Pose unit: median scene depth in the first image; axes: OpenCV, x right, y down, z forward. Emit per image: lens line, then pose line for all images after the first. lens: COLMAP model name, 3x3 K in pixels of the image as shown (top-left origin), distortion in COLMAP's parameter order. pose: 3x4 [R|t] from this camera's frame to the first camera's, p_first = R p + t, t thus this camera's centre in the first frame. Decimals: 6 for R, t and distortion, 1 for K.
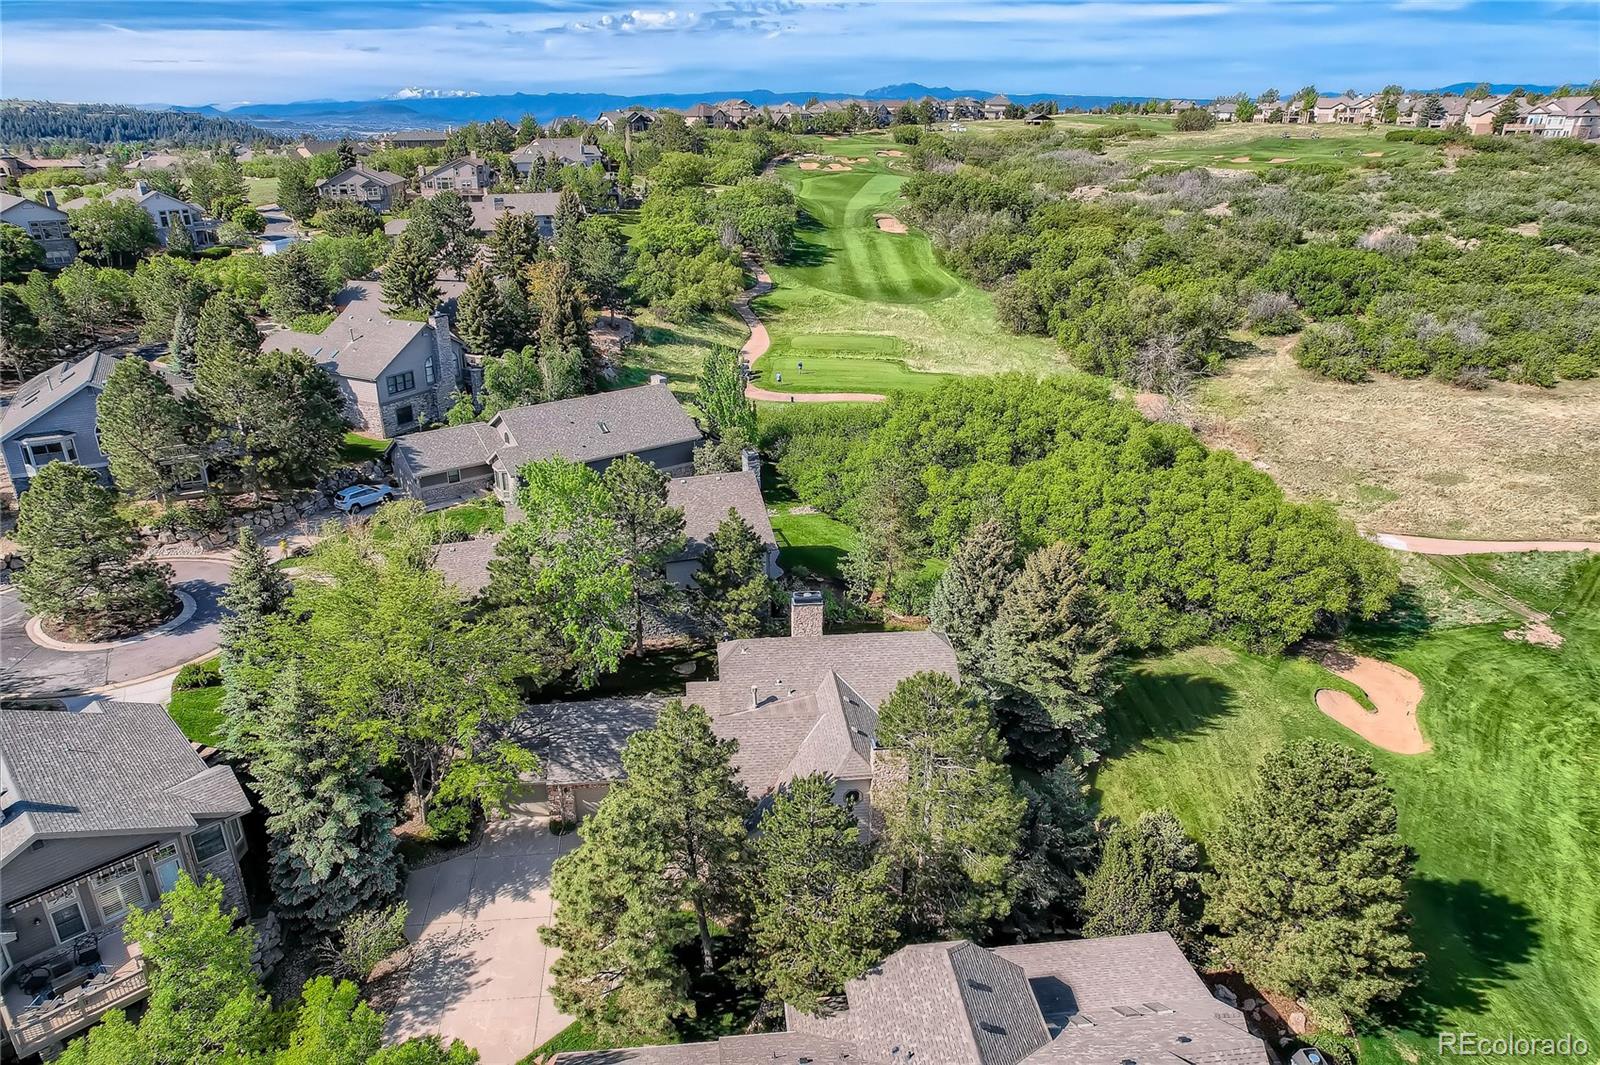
lens RADIAL K [[1022.3, 0, 800.0], [0, 1022.3, 532.5], [0, 0, 1]] dist [-0.068447, 0.065161]
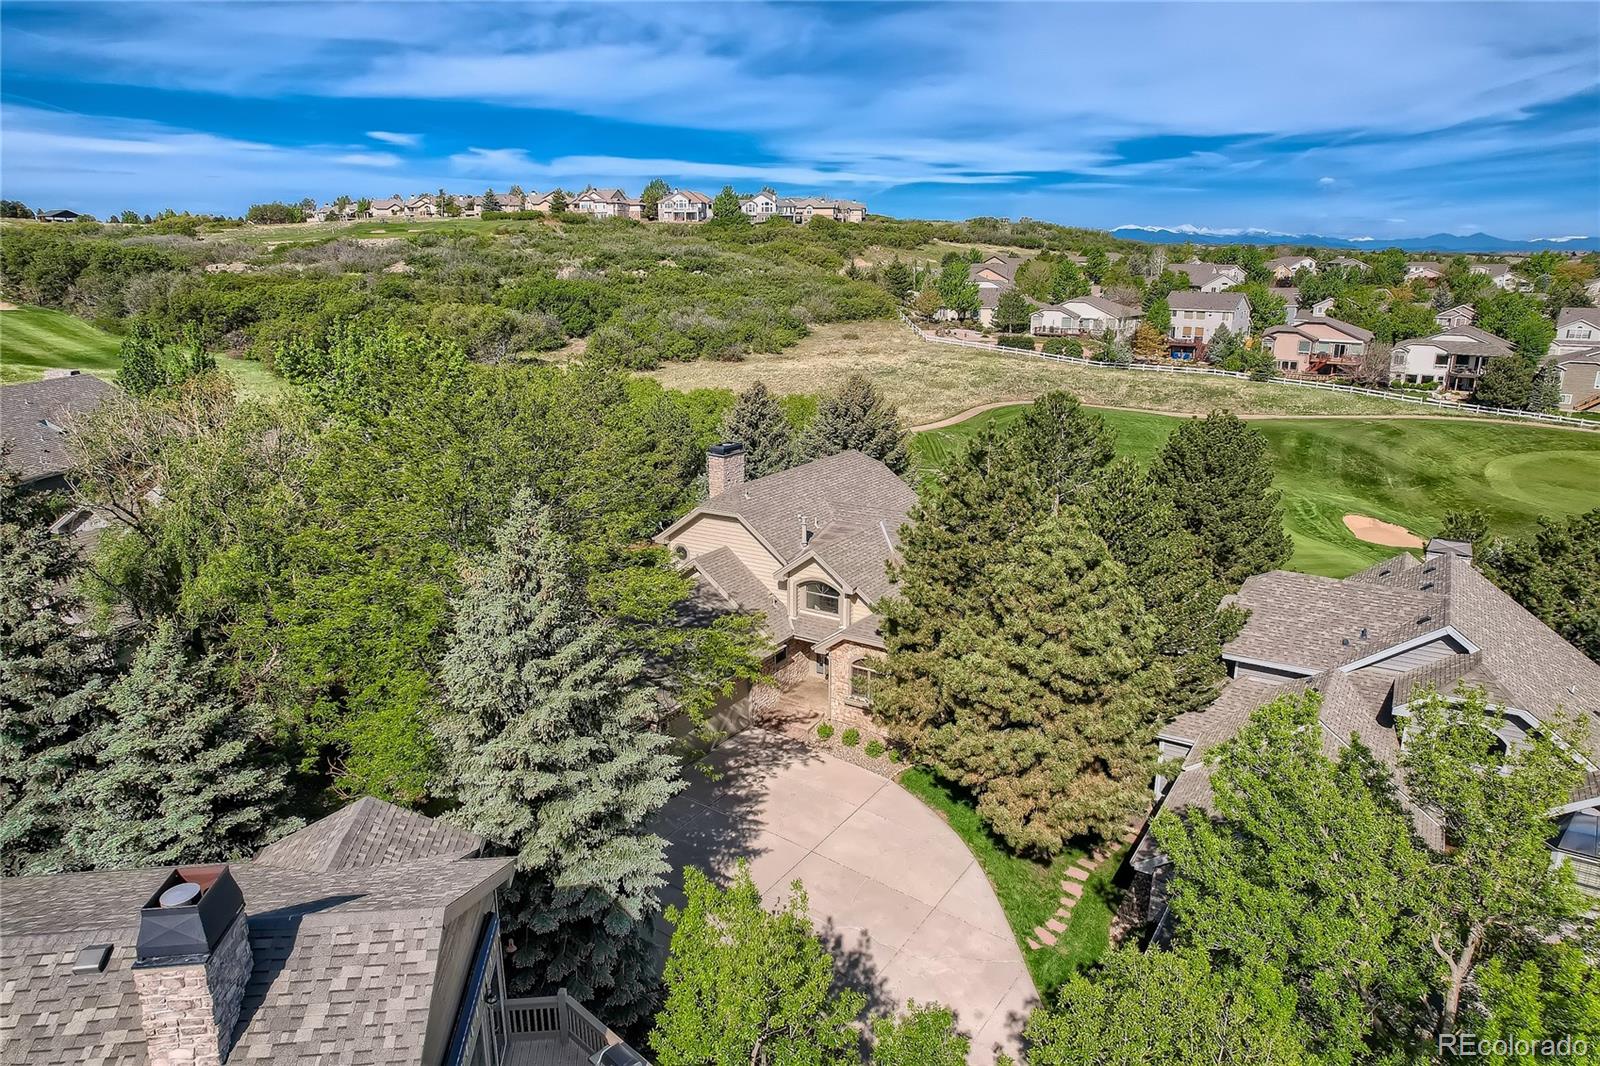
lens RADIAL K [[1022.3, 0, 800.0], [0, 1022.3, 533.0], [0, 0, 1]] dist [-0.068447, 0.065161]
pose [[0.624263, -0.208420, 0.752899, -0.225778], [0.297004, 0.954706, 0.018025, 0.049987], [-0.722554, 0.212361, 0.657889, 0.157647]]
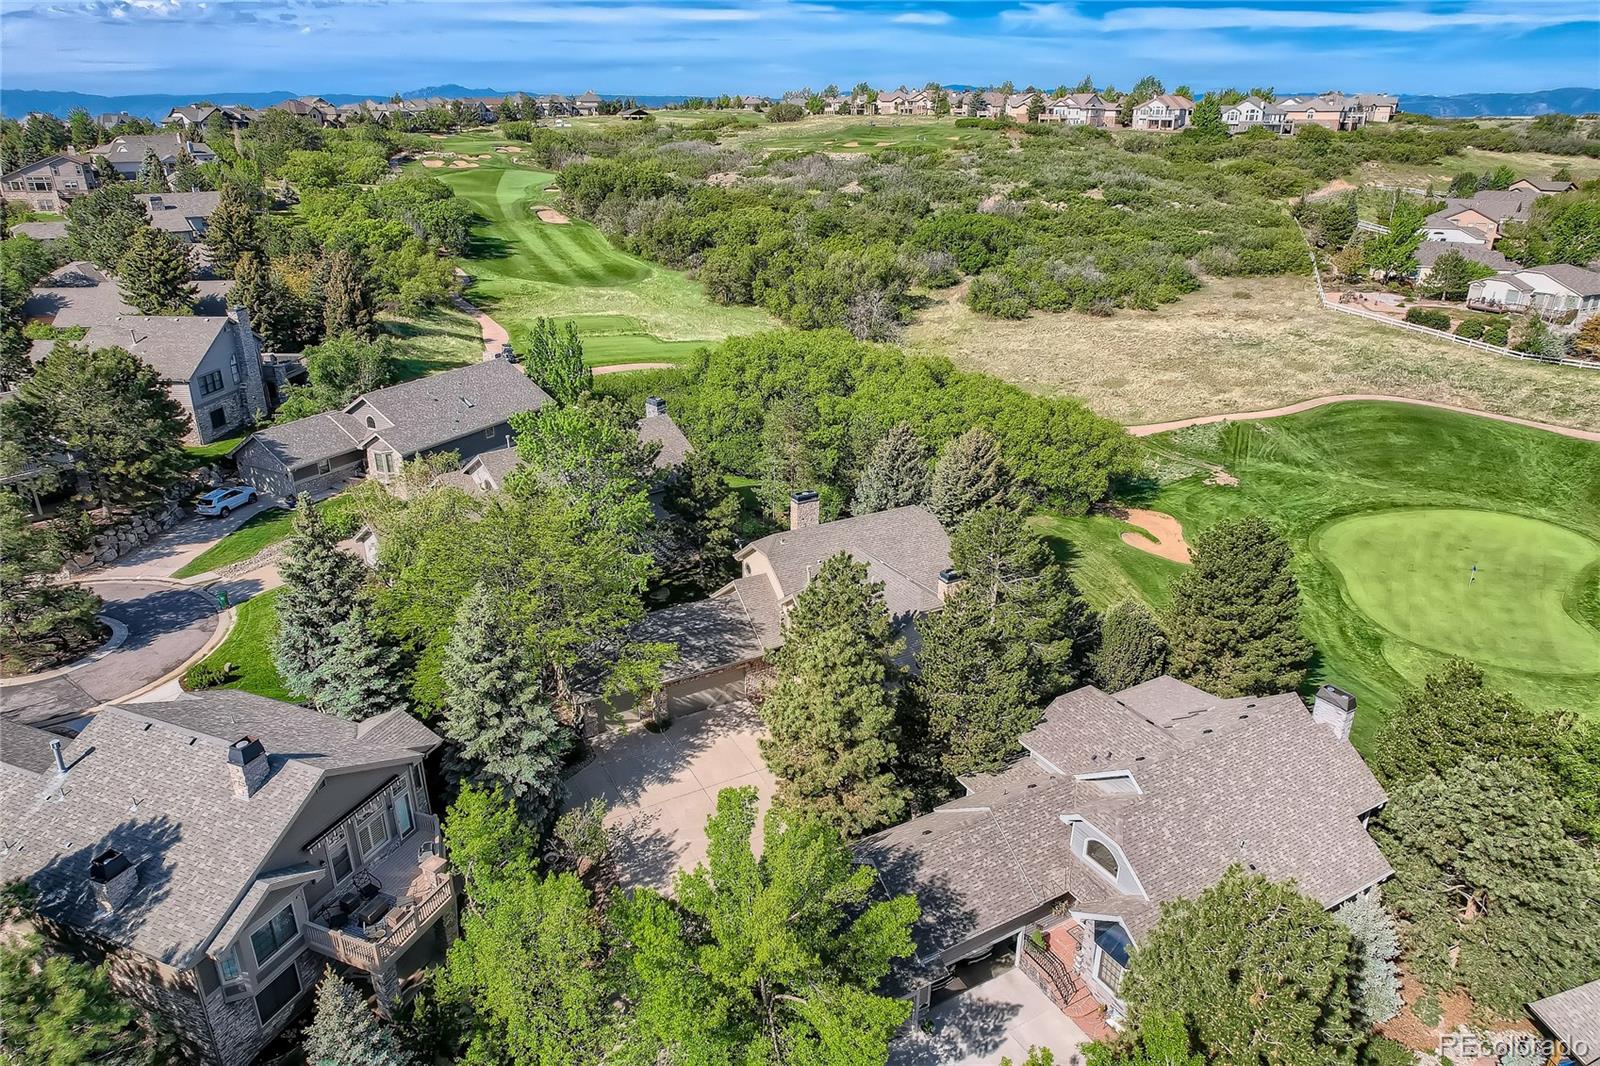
lens RADIAL K [[1022.3, 0, 800.0], [0, 1022.3, 533.0], [0, 0, 1]] dist [-0.068447, 0.065161]
pose [[0.919149, -0.152240, 0.363301, -0.160088], [0.152145, 0.987931, 0.029063, 0.026641], [-0.363341, 0.028561, 0.931218, -0.028812]]
